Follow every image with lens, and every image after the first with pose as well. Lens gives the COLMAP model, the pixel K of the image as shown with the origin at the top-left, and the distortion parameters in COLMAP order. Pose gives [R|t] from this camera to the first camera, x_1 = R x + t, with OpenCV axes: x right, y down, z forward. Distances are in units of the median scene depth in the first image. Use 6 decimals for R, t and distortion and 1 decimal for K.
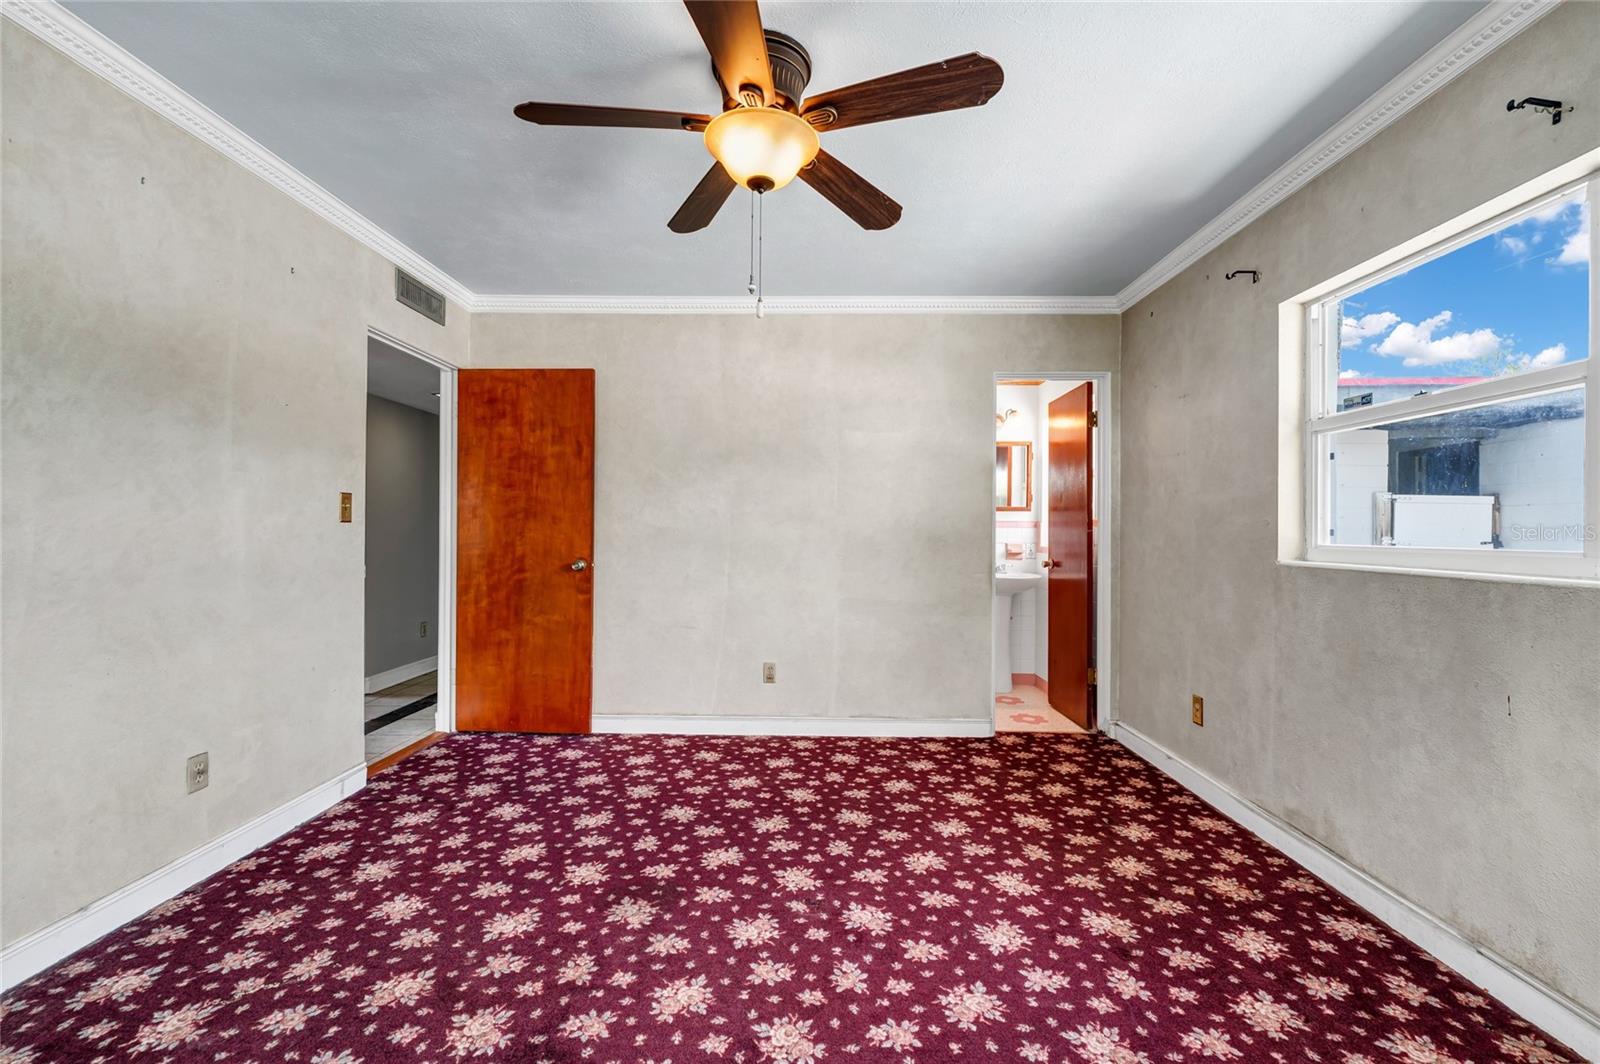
lens RADIAL K [[697.0, 0, 800.0], [0, 697.0, 532.0], [0, 0, 1]] dist [-0.000516, -0.000193]
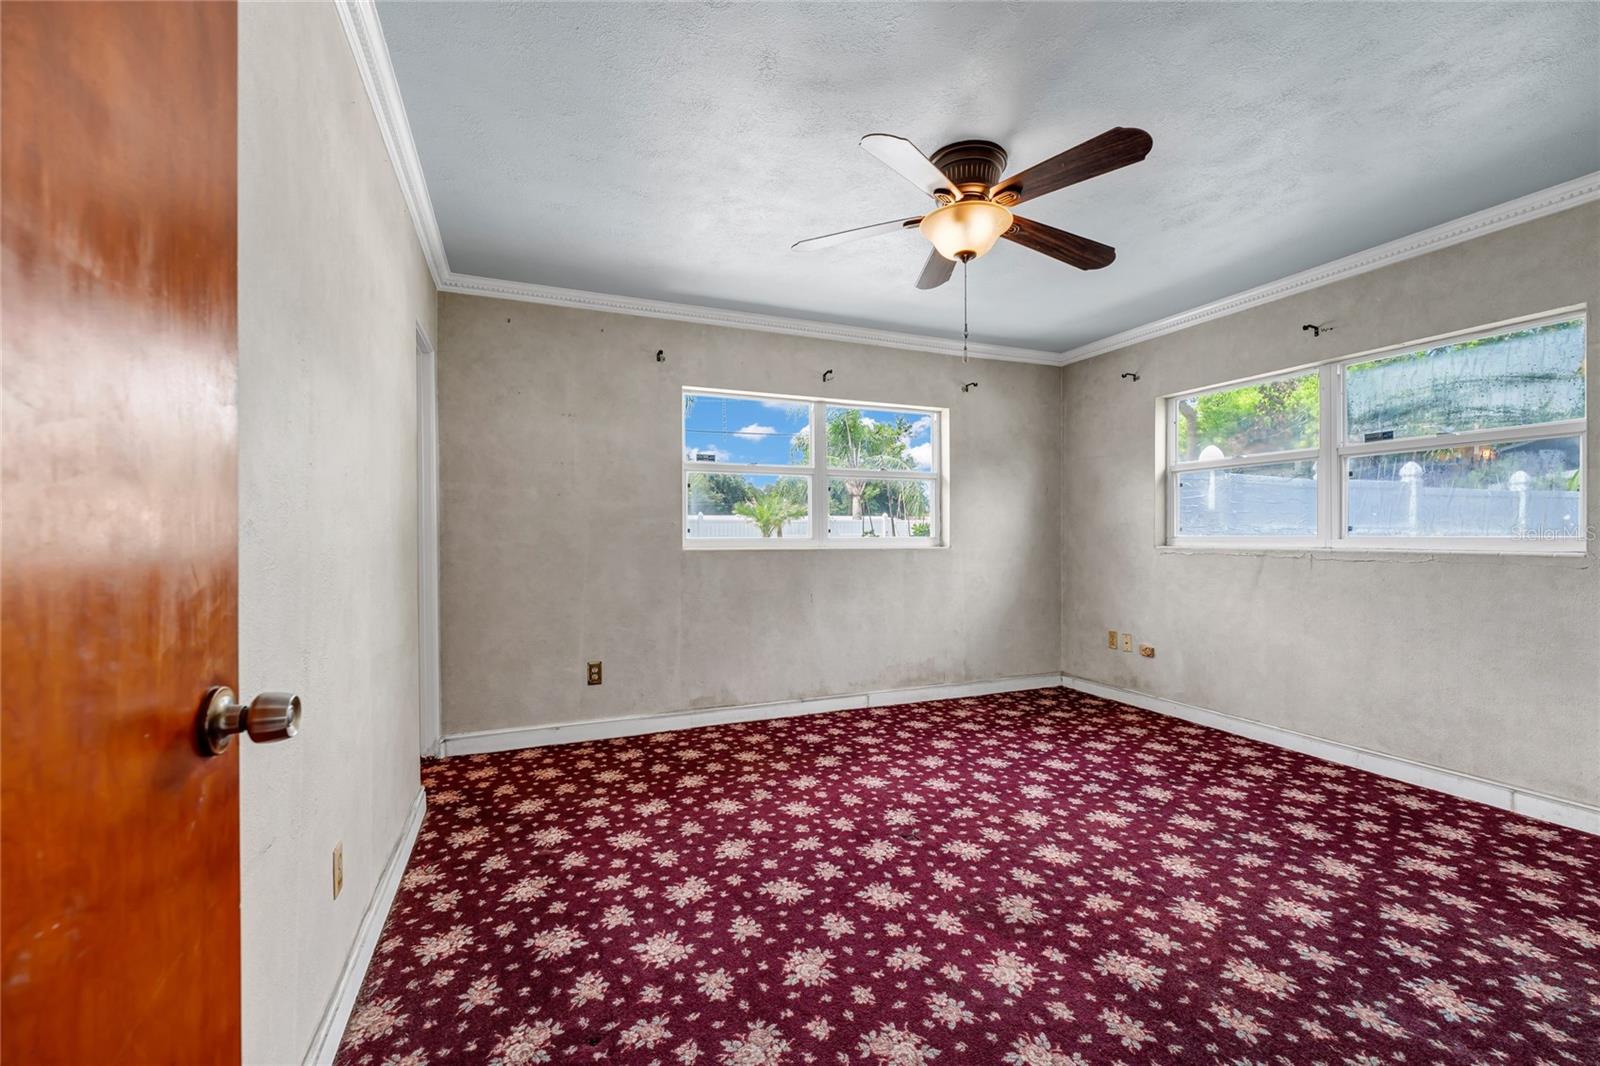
lens RADIAL K [[697.0, 0, 800.0], [0, 697.0, 533.0], [0, 0, 1]] dist [-0.000516, -0.000193]
pose [[-0.448129, -0.005978, 0.893949, -0.846481], [-0.000877, 0.999980, 0.006247, -0.004051], [-0.893969, 0.002015, -0.448125, 1.473188]]
